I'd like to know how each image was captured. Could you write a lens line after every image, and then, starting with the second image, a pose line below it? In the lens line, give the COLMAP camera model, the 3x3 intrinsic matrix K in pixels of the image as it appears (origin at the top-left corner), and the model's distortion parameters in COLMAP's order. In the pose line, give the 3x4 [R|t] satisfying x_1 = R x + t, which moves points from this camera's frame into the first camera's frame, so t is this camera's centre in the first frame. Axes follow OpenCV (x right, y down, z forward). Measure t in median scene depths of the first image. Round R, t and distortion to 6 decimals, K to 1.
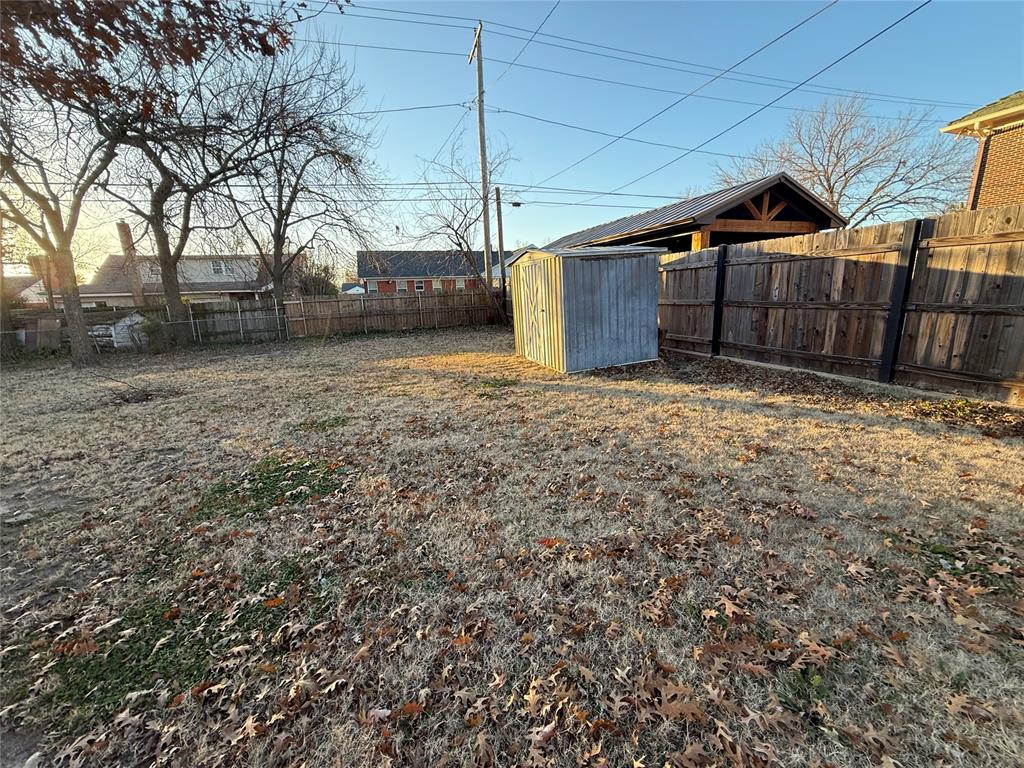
lens RADIAL K [[407.0, 0, 511.2], [0, 407.0, 380.7], [0, 0, 1]] dist [0.001158, 0.000129]
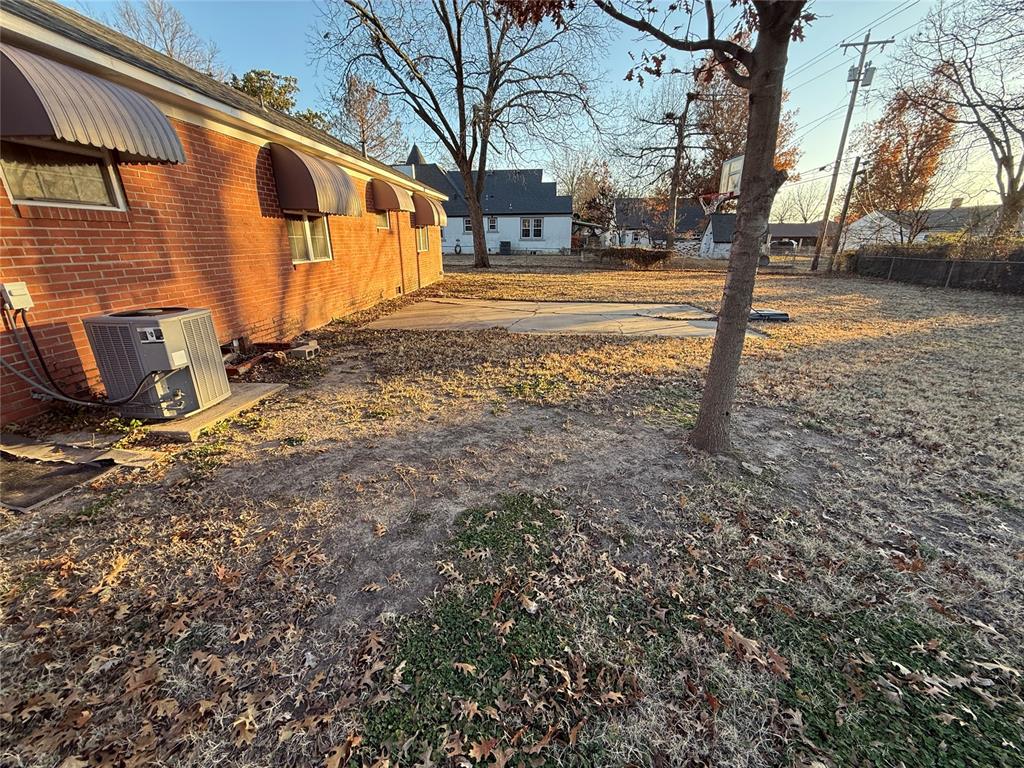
lens RADIAL K [[407.0, 0, 510.6], [0, 407.0, 383.6], [0, 0, 1]] dist [0.001158, 0.000129]
pose [[-0.394388, 0.341408, -0.853170, -0.046017], [-0.186850, 0.879237, 0.438212, -0.026552], [0.899747, 0.332240, -0.282968, 0.130353]]
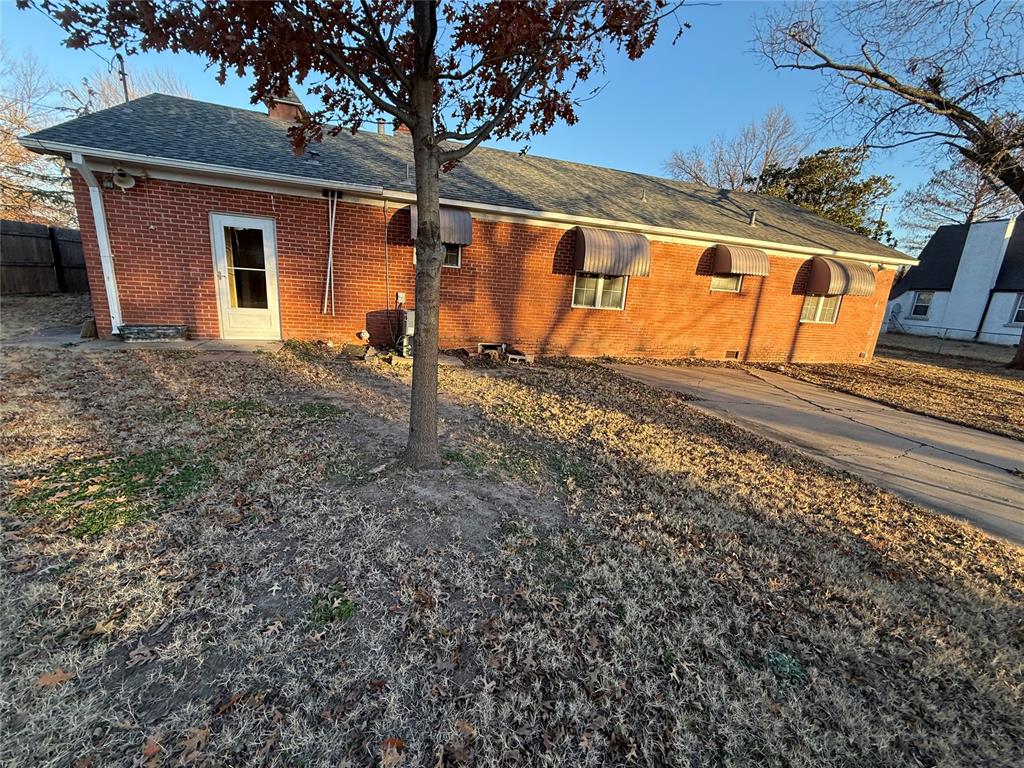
lens RADIAL K [[407.0, 0, 510.3], [0, 407.0, 381.8], [0, 0, 1]] dist [0.001158, 0.000129]
pose [[-0.998291, -0.048645, 0.032392, -0.294081], [-0.029554, 0.898357, 0.438270, -0.065942], [-0.050420, 0.436564, -0.898259, 0.345015]]
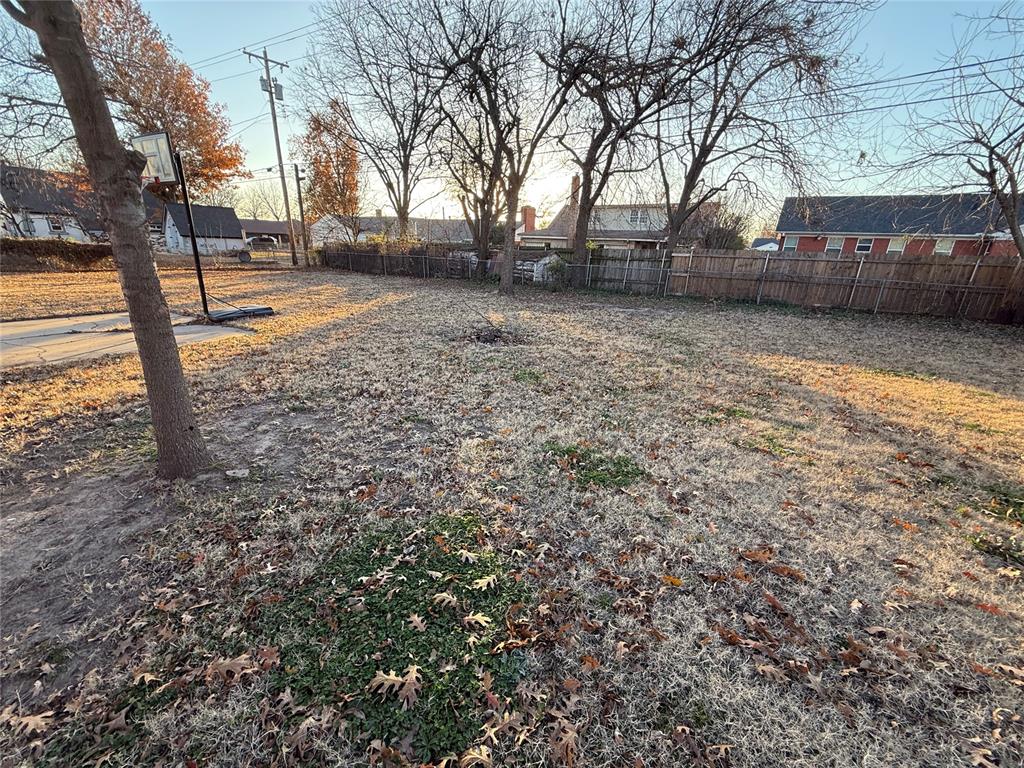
lens RADIAL K [[407.0, 0, 510.0], [0, 407.0, 384.4], [0, 0, 1]] dist [0.001158, 0.000129]
pose [[0.619440, 0.309015, -0.721667, -0.045995], [-0.225664, 0.950561, 0.213329, -0.032408], [0.751911, 0.030709, 0.658549, 0.159219]]
